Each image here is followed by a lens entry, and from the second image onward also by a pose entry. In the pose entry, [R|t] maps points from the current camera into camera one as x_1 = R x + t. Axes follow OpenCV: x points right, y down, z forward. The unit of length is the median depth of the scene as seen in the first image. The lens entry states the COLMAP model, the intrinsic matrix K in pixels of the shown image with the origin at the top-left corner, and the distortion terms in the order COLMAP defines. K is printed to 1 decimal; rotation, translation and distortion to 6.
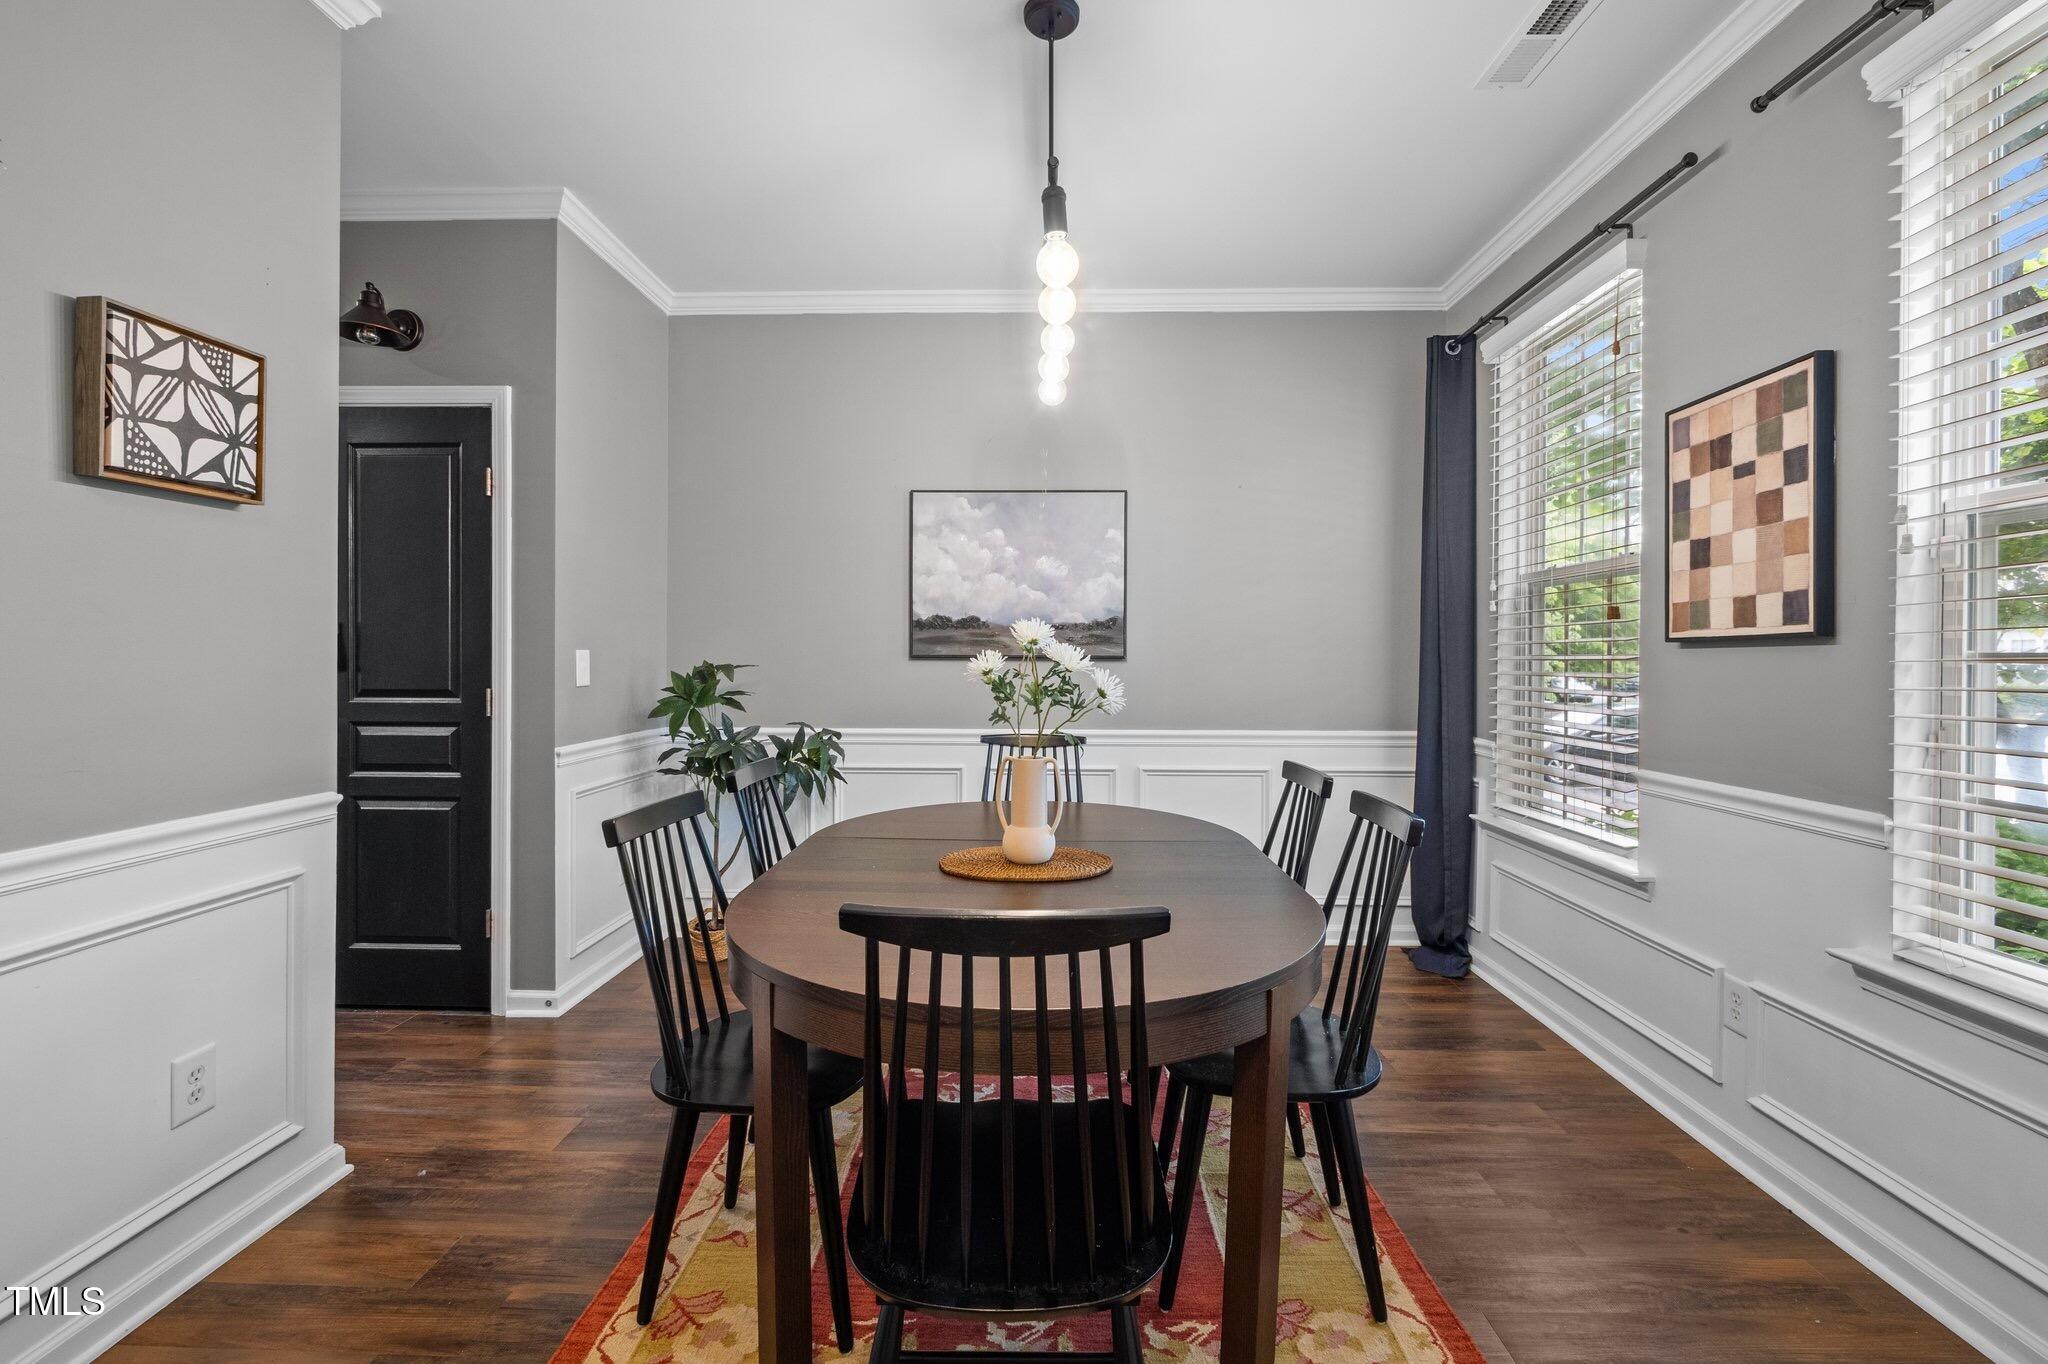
lens RADIAL K [[863.1, 0, 1034.8], [0, 863.1, 654.5], [0, 0, 1]] dist [-0.007938, -0.000414]
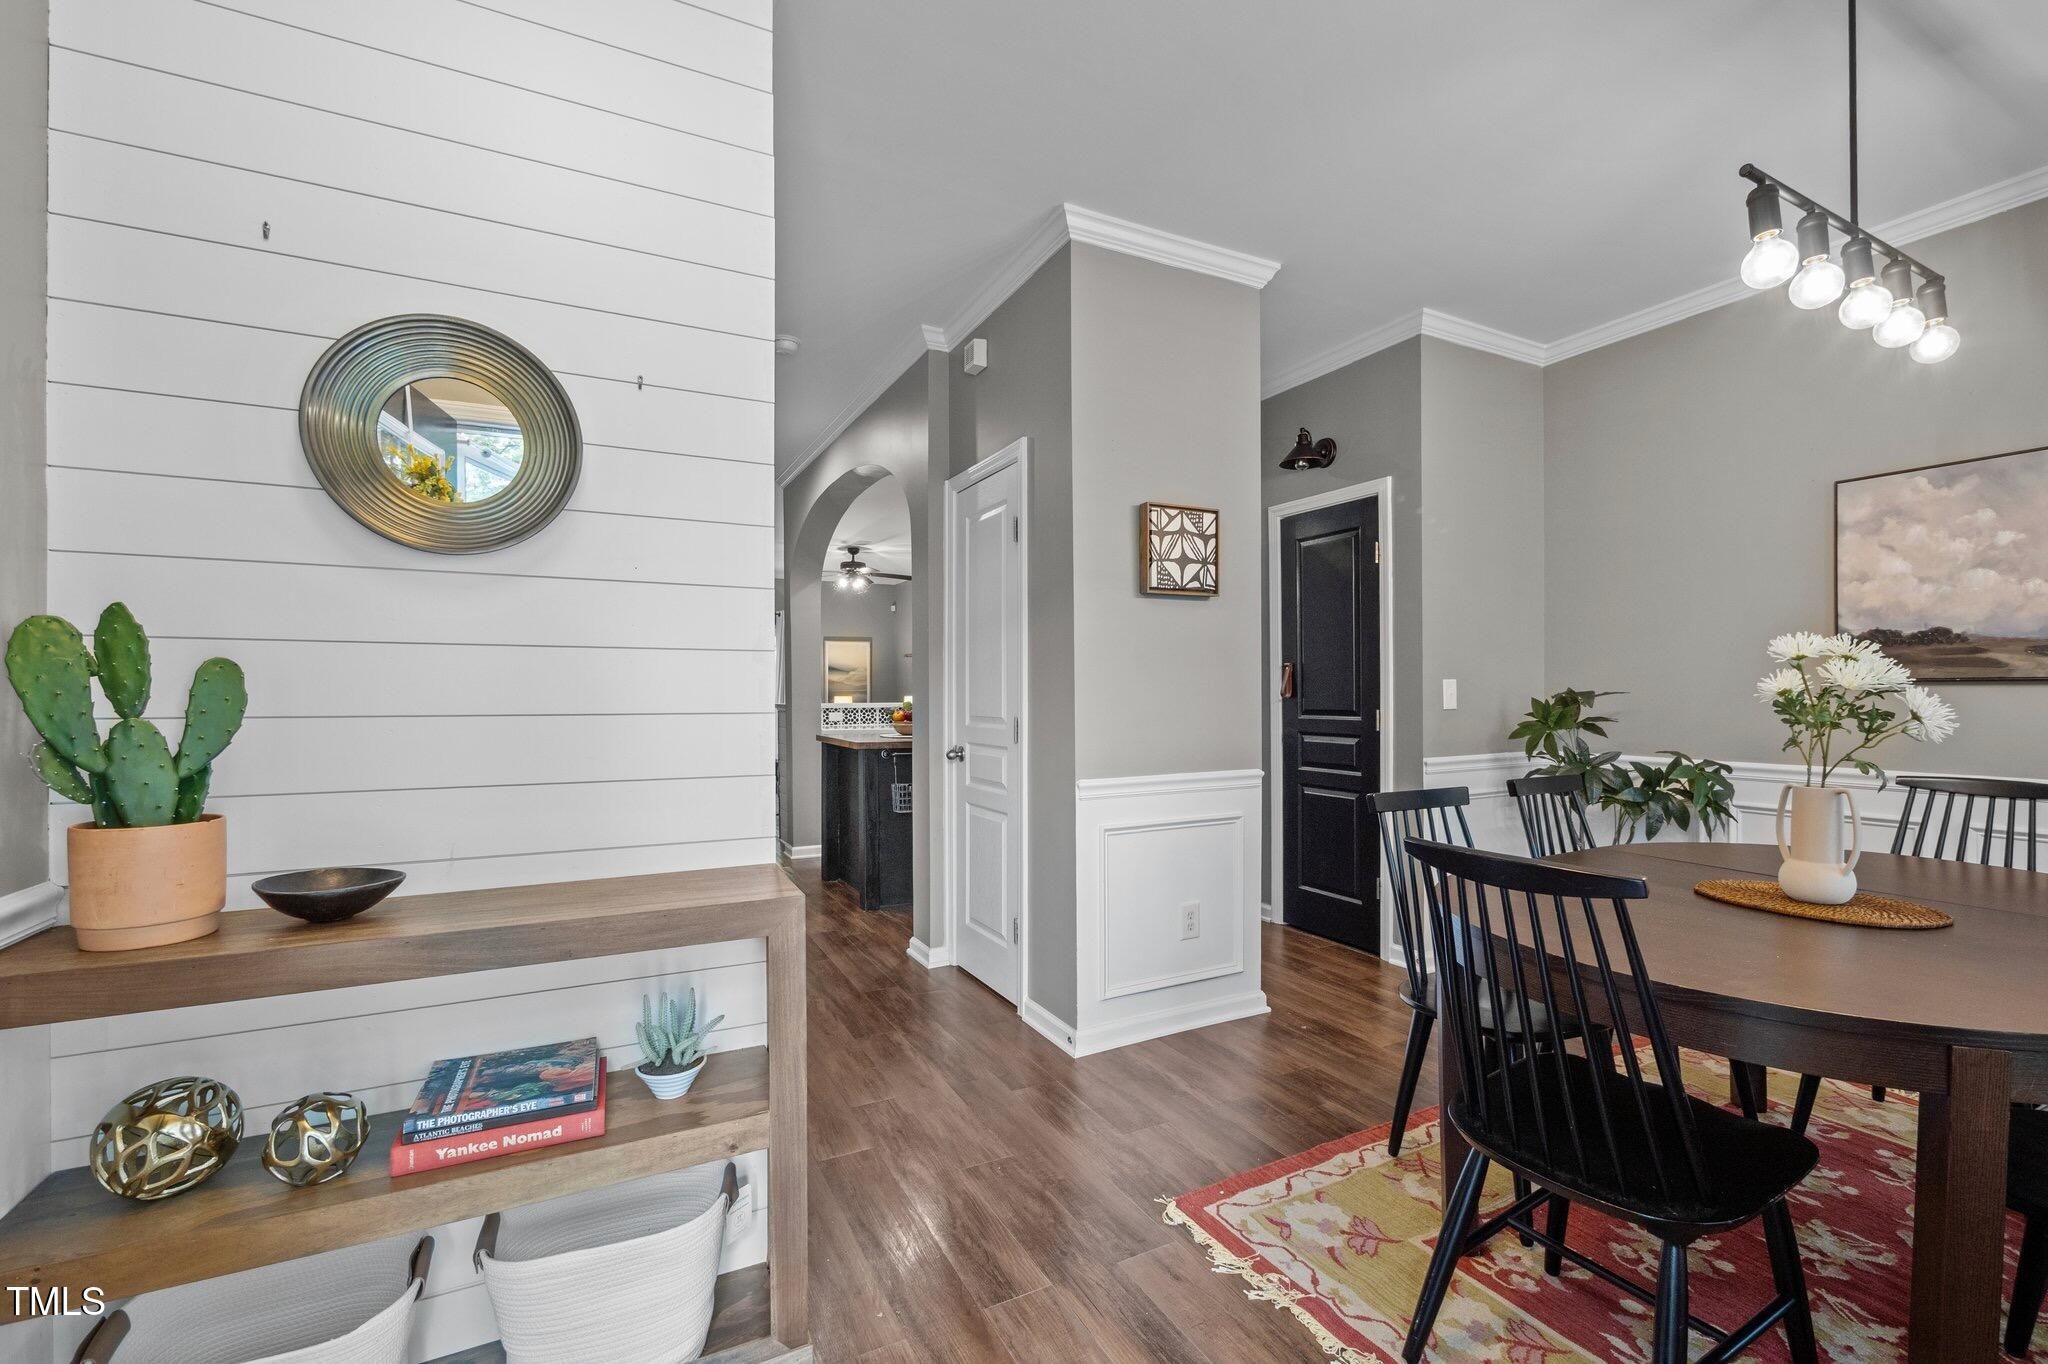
lens RADIAL K [[863.1, 0, 1023.8], [0, 863.1, 688.9], [0, 0, 1]] dist [-0.007938, -0.000414]
pose [[0.480338, -0.007996, -0.877047, 0.292277], [0.006266, 0.999964, -0.005685, 0.013048], [0.877061, -0.002764, 0.480371, -0.120245]]
